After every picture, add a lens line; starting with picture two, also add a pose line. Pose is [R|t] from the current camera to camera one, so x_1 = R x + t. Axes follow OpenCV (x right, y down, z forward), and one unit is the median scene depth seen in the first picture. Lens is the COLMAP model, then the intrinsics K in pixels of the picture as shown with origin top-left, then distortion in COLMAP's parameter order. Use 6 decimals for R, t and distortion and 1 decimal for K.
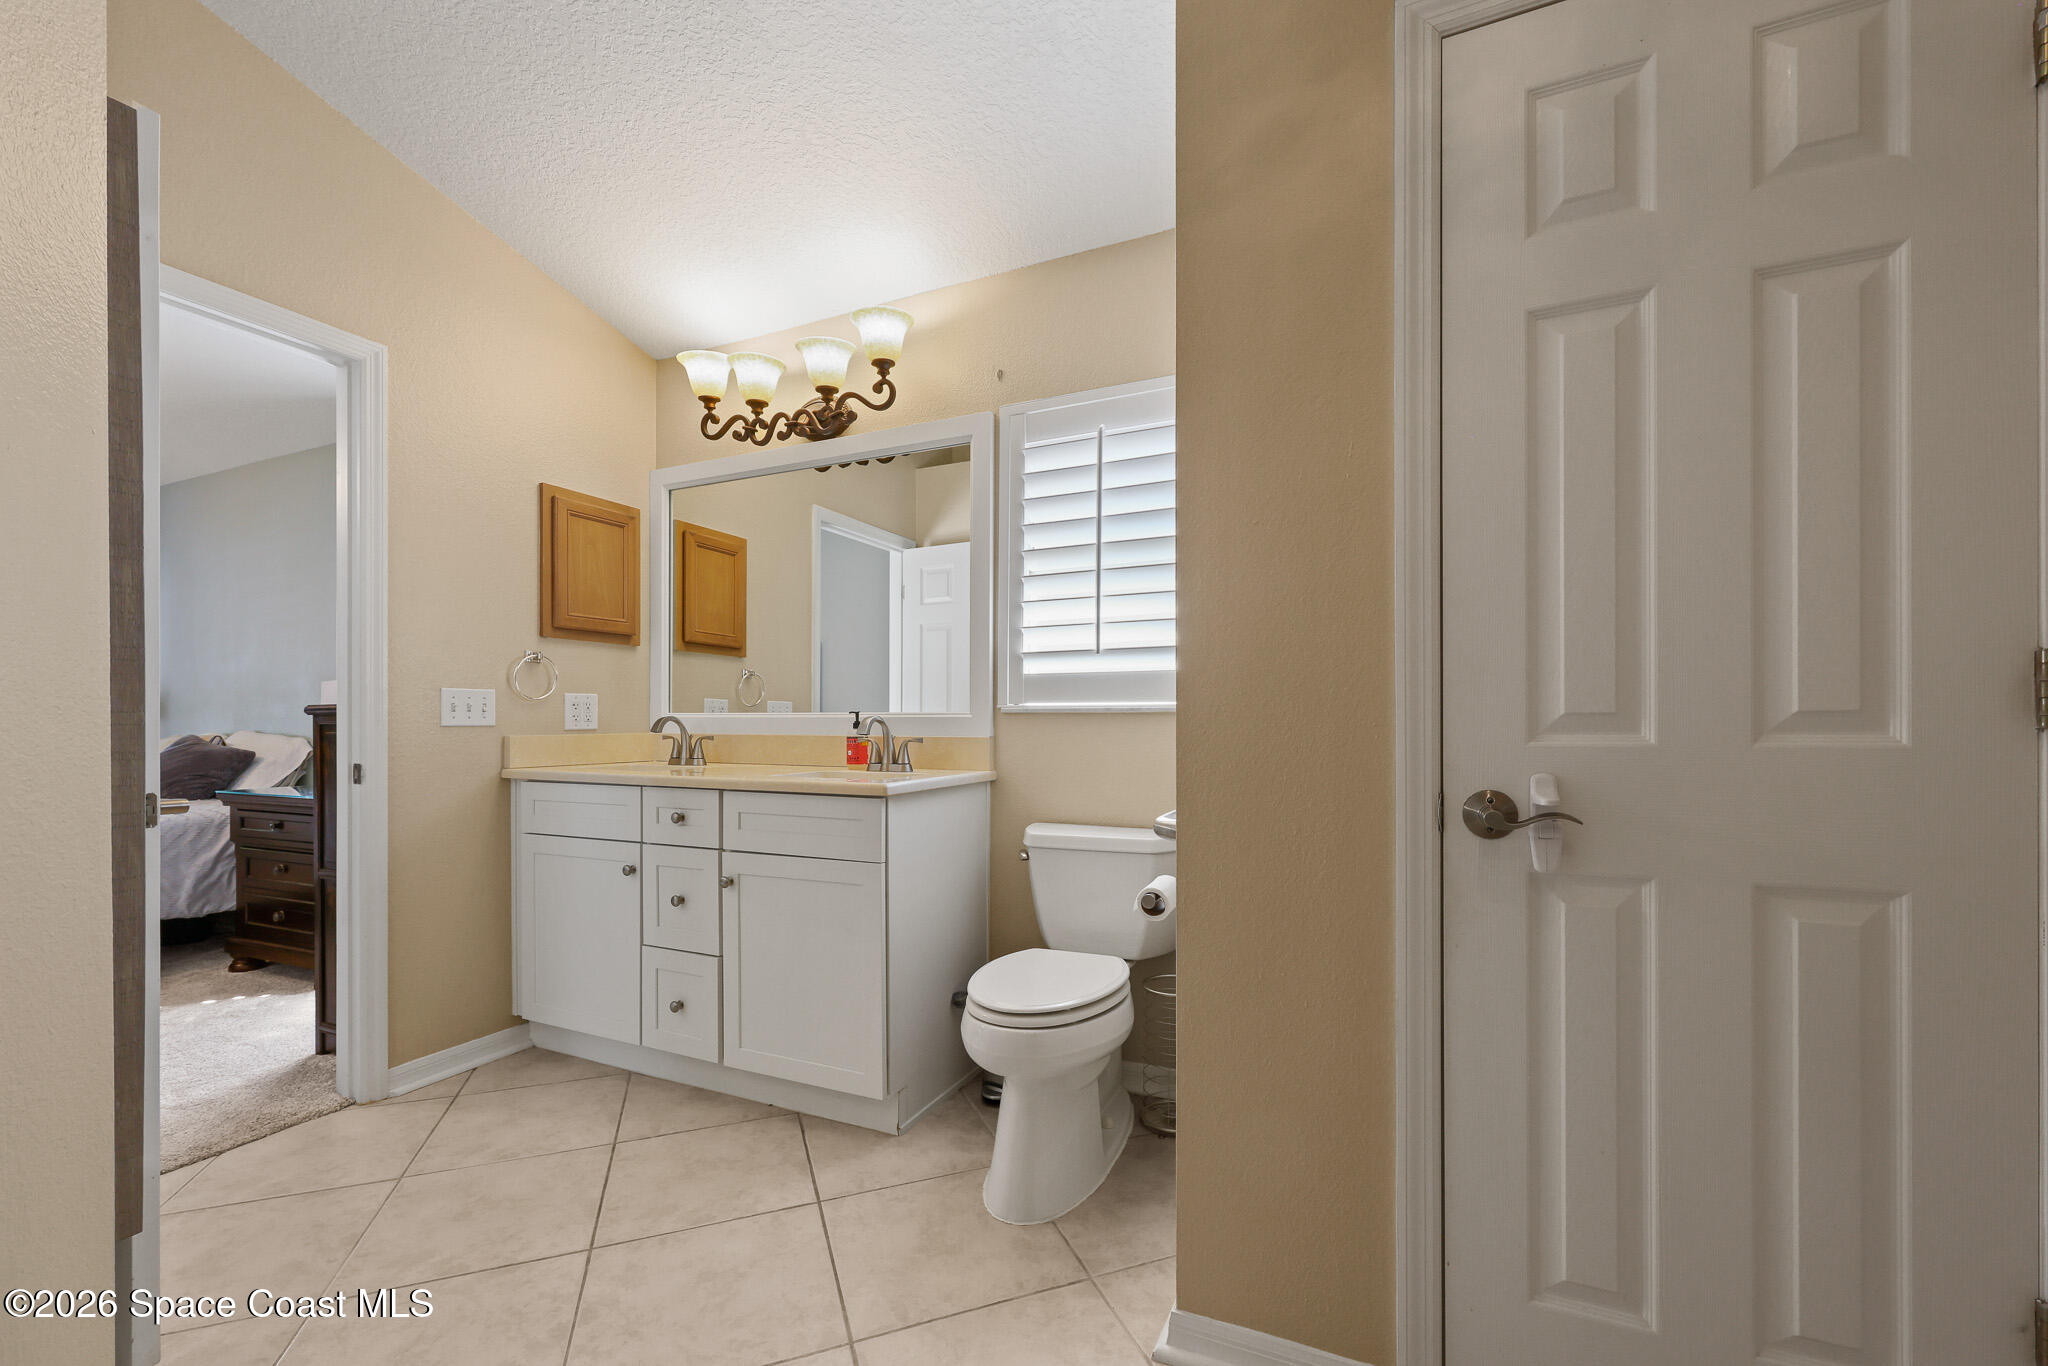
lens RADIAL K [[840.4, 0, 1024.2], [0, 840.4, 719.2], [0, 0, 1]] dist [0.001405, 0.000134]
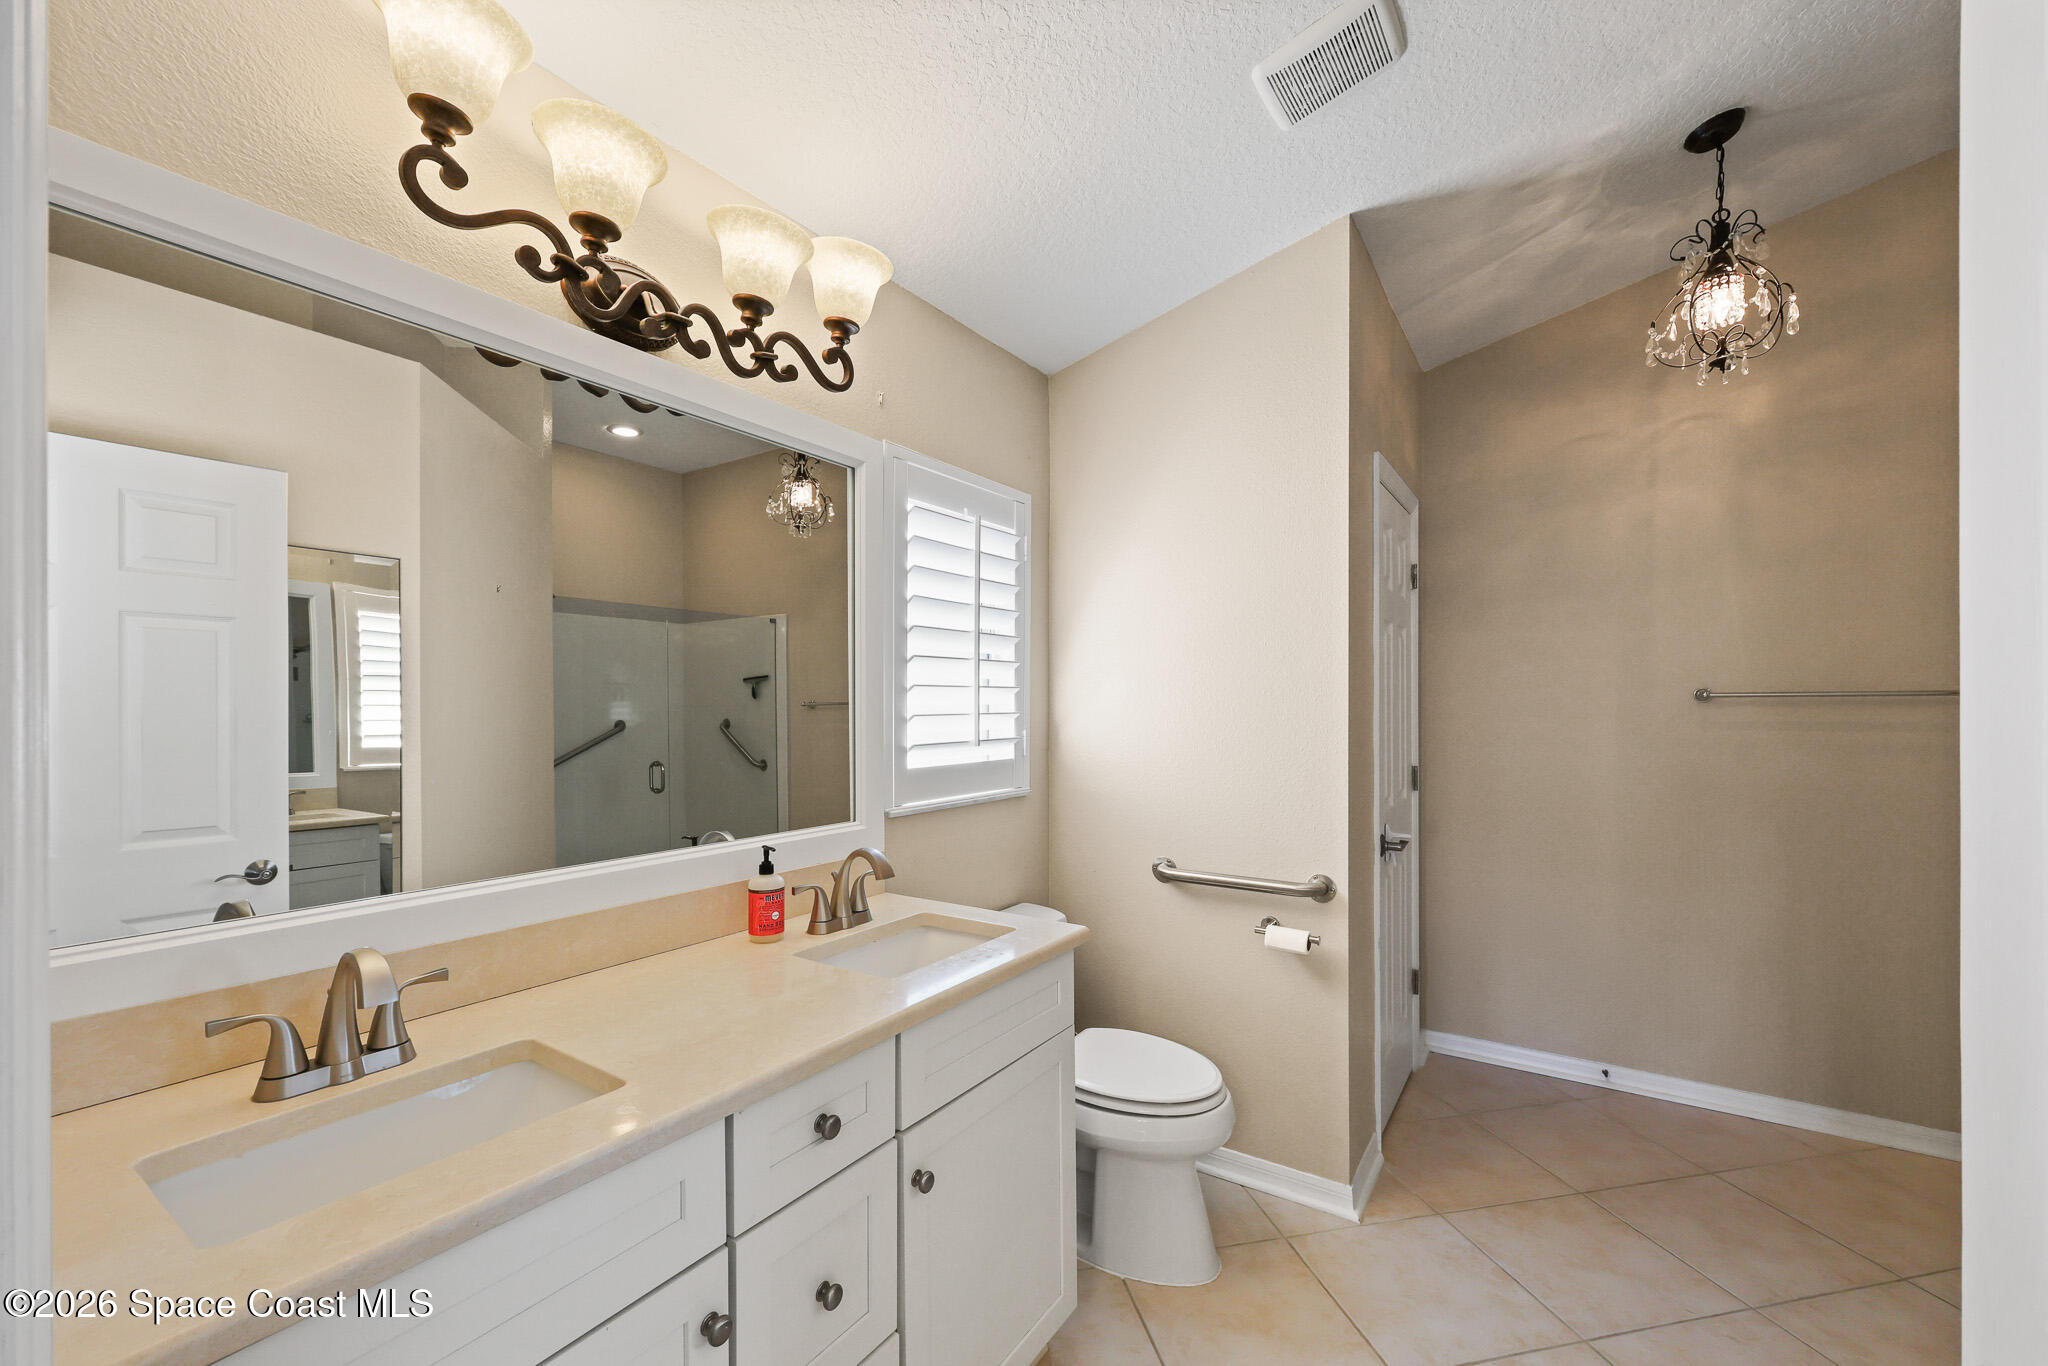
lens RADIAL K [[840.4, 0, 1024.7], [0, 840.4, 700.9], [0, 0, 1]] dist [0.001405, 0.000134]
pose [[0.137085, 0.003974, 0.990551, -0.848942], [0.000653, 0.999991, -0.004102, -0.122369], [-0.990559, 0.001209, 0.137081, 0.791204]]
